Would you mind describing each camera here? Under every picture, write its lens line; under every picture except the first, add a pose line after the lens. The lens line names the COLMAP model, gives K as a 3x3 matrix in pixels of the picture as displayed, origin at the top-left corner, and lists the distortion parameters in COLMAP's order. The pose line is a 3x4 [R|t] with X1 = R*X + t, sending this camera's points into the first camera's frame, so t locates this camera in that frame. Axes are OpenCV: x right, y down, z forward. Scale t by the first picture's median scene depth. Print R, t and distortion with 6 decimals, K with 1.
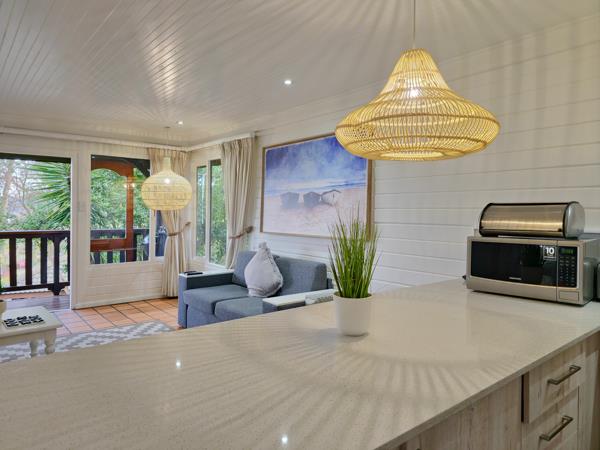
lens RADIAL K [[403.4, 0, 298.9], [0, 403.4, 219.7], [0, 0, 1]] dist [0.010252, -0.003147]
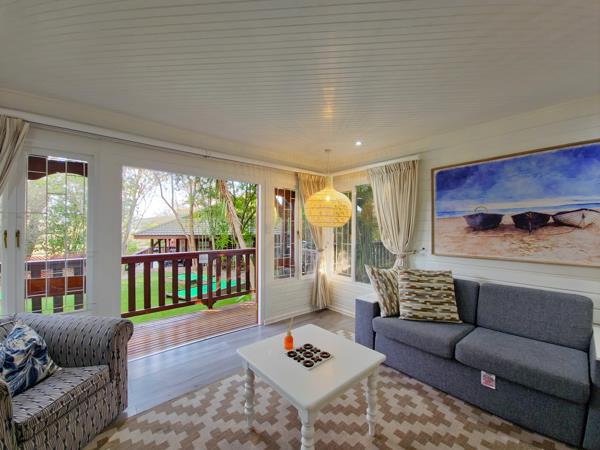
lens RADIAL K [[246.3, 0, 300.6], [0, 246.3, 227.9], [0, 0, 1]] dist [0.005491, -0.003828]
pose [[0.999863, -0.006521, -0.015244, -0.474455], [0.006177, 0.999727, -0.022541, -0.025372], [0.015386, 0.022444, 0.999630, 0.452972]]
